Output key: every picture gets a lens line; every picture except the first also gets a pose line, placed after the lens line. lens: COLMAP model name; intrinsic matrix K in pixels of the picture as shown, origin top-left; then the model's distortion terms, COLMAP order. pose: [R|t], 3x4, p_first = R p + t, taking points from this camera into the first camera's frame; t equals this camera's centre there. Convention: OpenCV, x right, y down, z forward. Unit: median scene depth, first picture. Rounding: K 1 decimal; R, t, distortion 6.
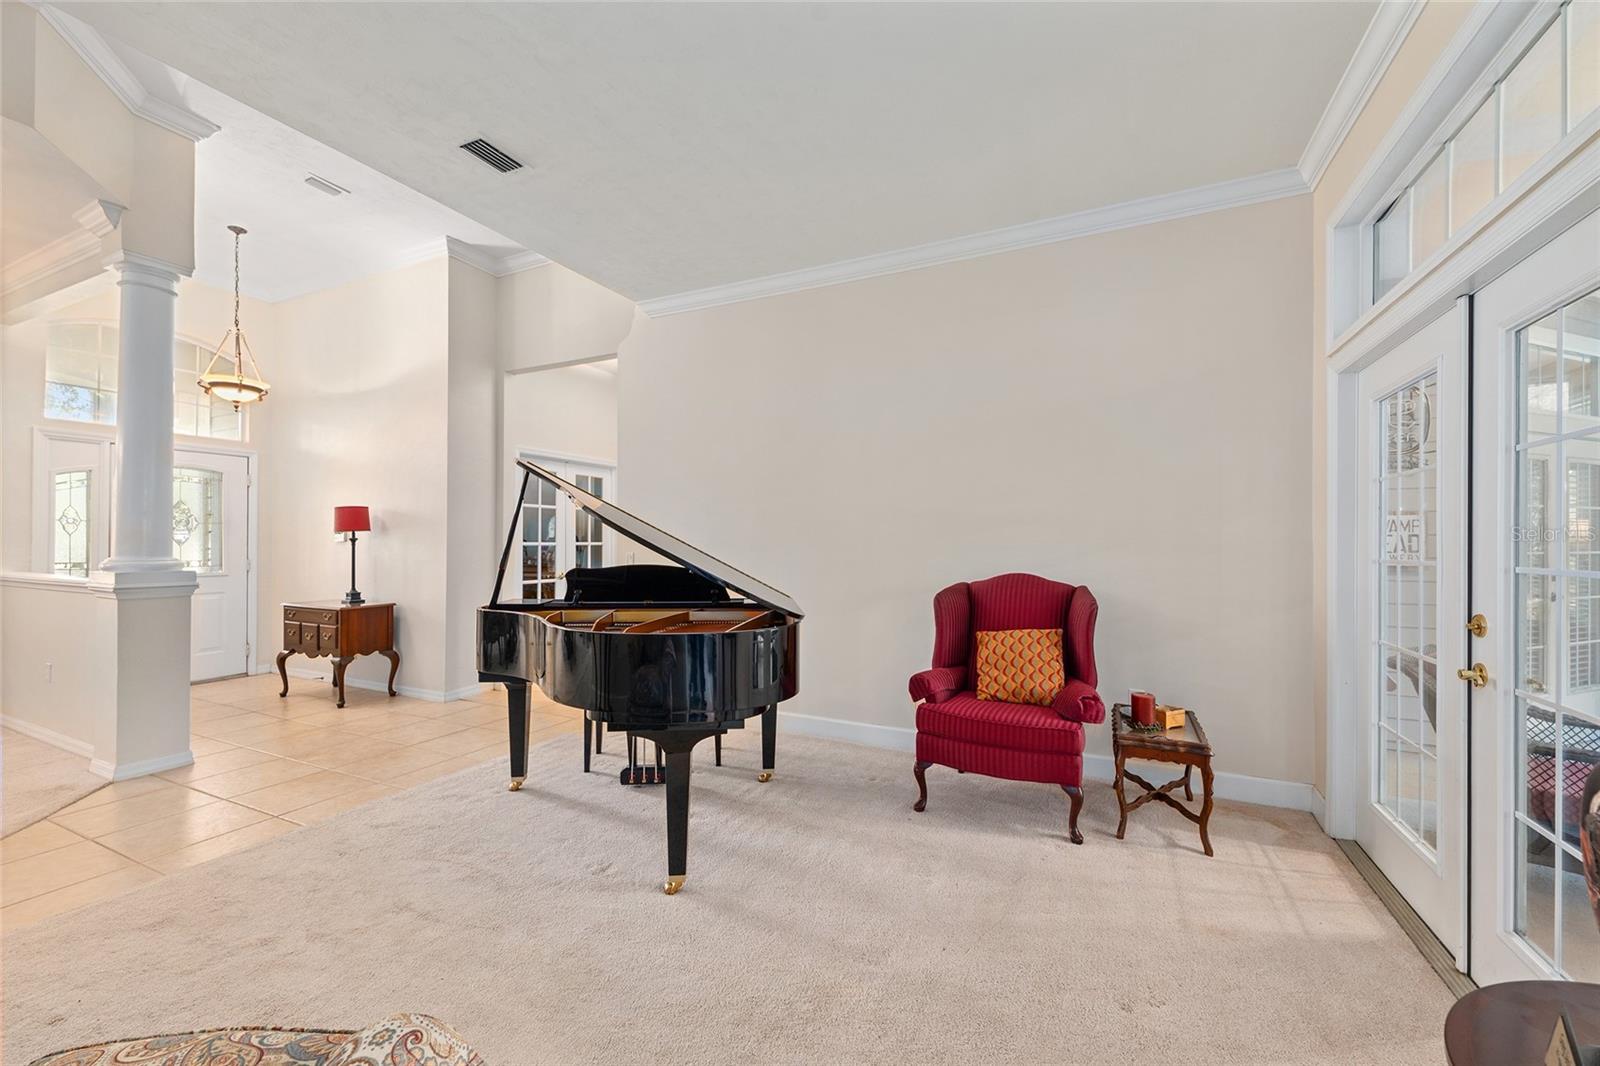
lens RADIAL K [[636.4, 0, 796.2], [0, 636.4, 542.3], [0, 0, 1]] dist [-0.001805, -0.000578]
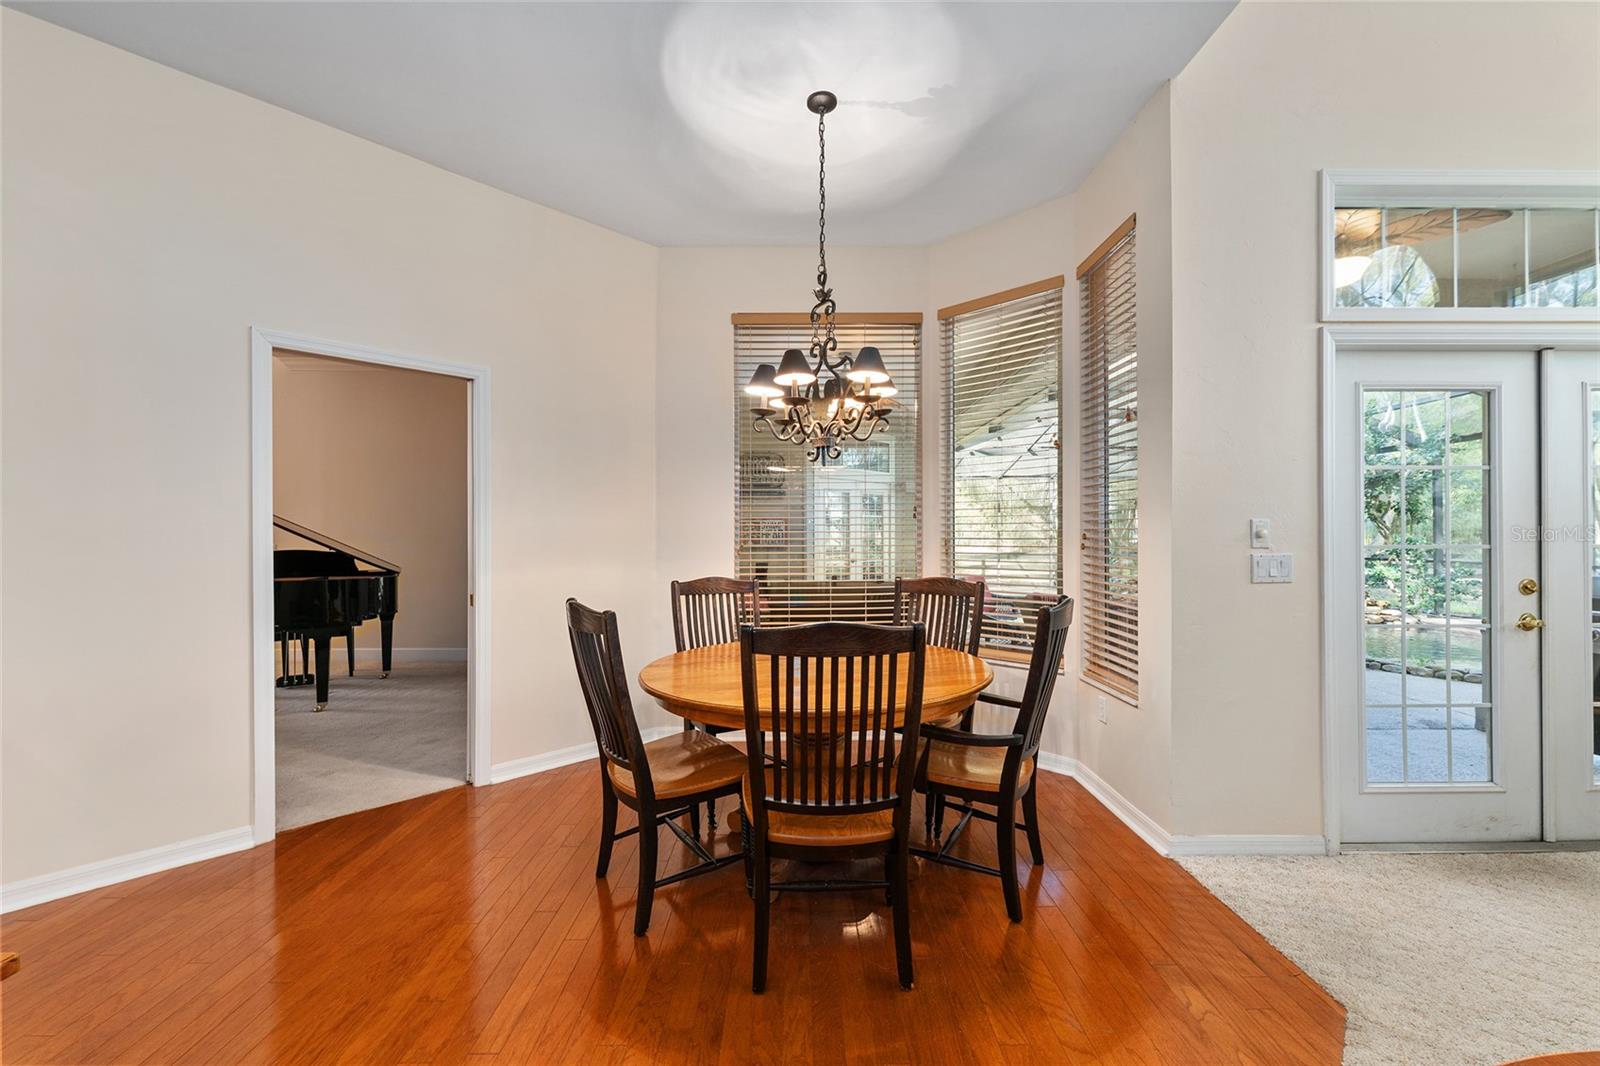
lens RADIAL K [[636.4, 0, 787.6], [0, 636.4, 524.3], [0, 0, 1]] dist [-0.001805, -0.000578]
pose [[0.893927, -0.012944, 0.448026, 0.160120], [0.015256, 0.999882, -0.001553, -0.009086], [-0.447953, 0.008223, 0.894019, -0.998809]]
